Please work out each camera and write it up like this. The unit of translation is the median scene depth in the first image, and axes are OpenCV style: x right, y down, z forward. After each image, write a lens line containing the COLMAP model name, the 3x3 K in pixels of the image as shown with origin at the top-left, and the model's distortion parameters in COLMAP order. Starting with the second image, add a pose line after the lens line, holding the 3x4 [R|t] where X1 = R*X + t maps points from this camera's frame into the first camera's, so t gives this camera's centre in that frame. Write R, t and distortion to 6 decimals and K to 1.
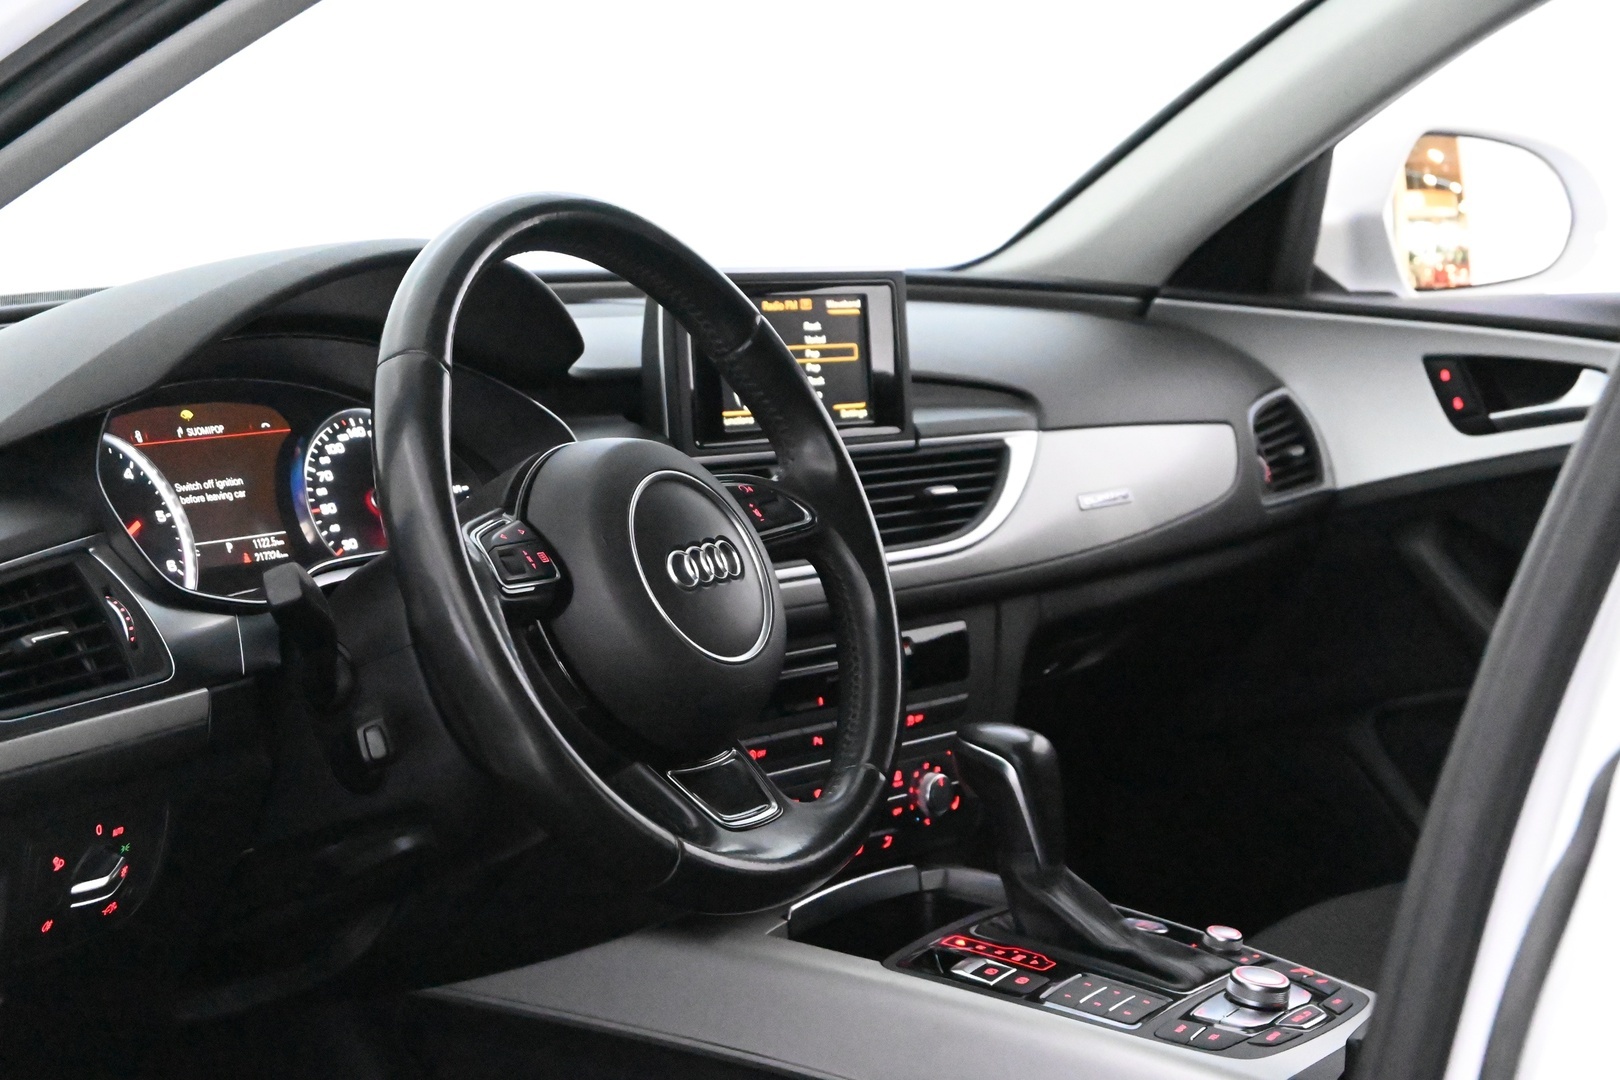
lens RADIAL K [[3267.3, 0, 811.0], [0, 3267.3, 544.1], [0, 0, 1]] dist [-0.028535, 0.000000]
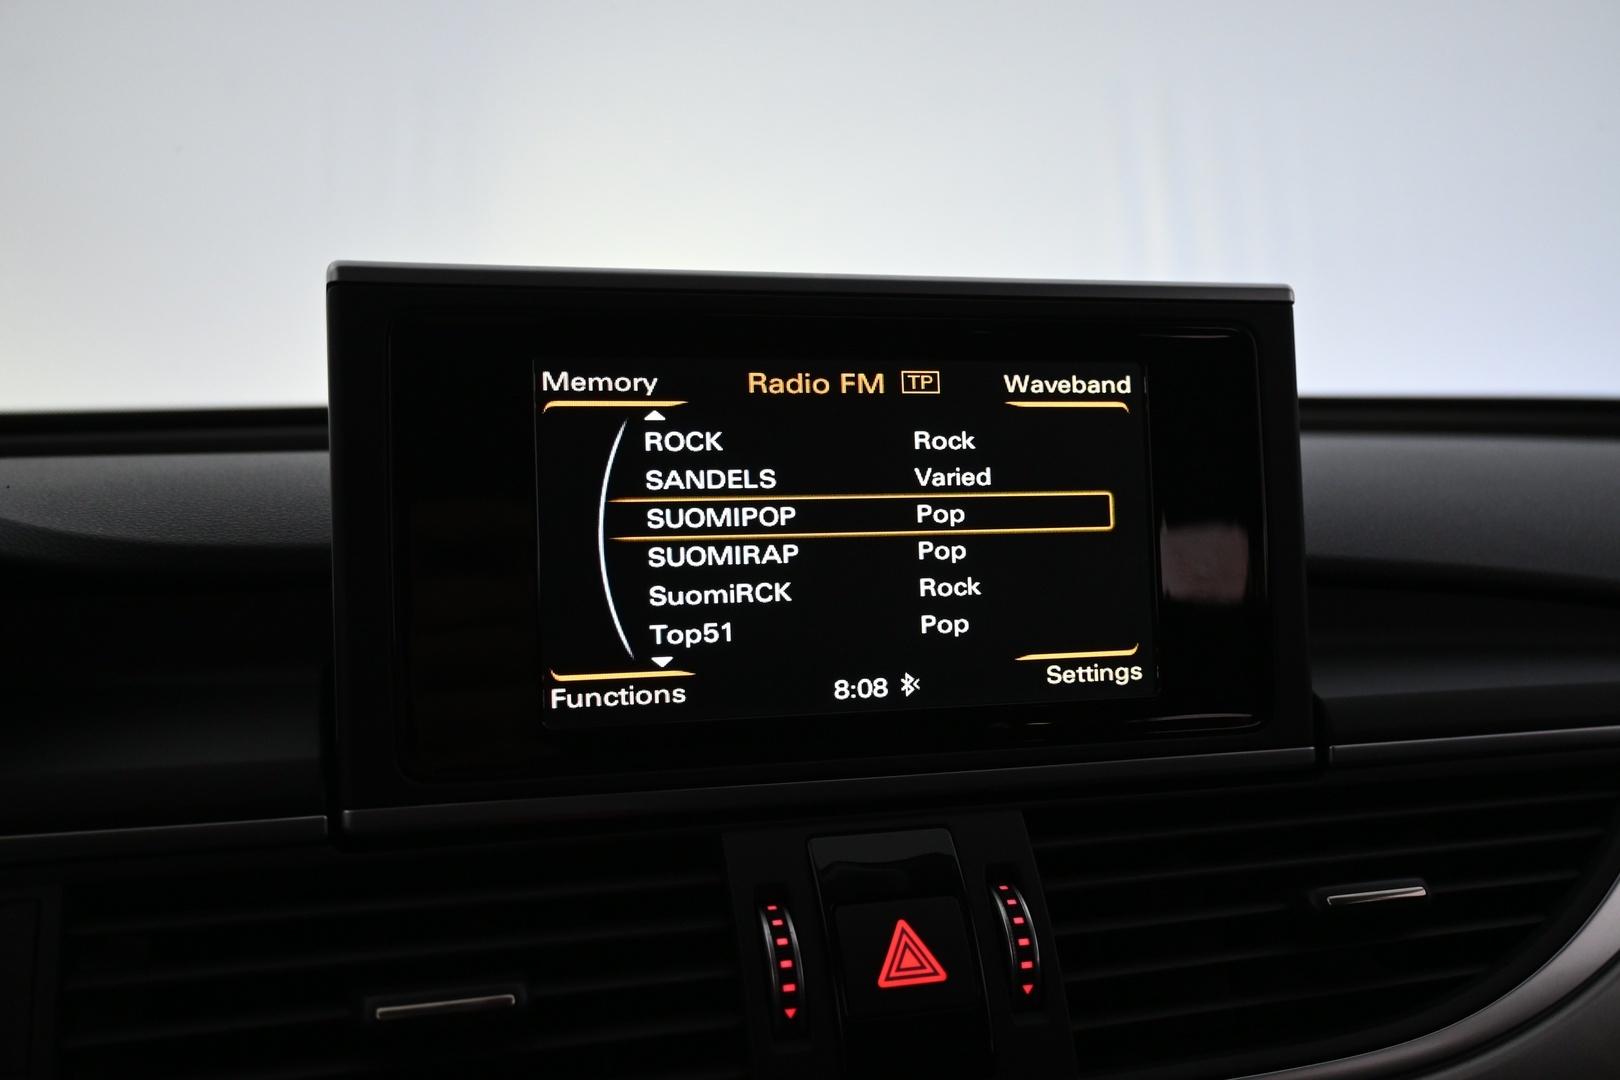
lens RADIAL K [[1711.3, 0, 833.5], [0, 1711.3, 534.2], [0, 0, 1]] dist [-0.002151, 0.000000]
pose [[0.835136, 0.005764, -0.550013, 0.097602], [-0.038968, 0.998053, -0.048710, -0.046007], [0.548662, 0.062112, 0.833734, 0.830667]]
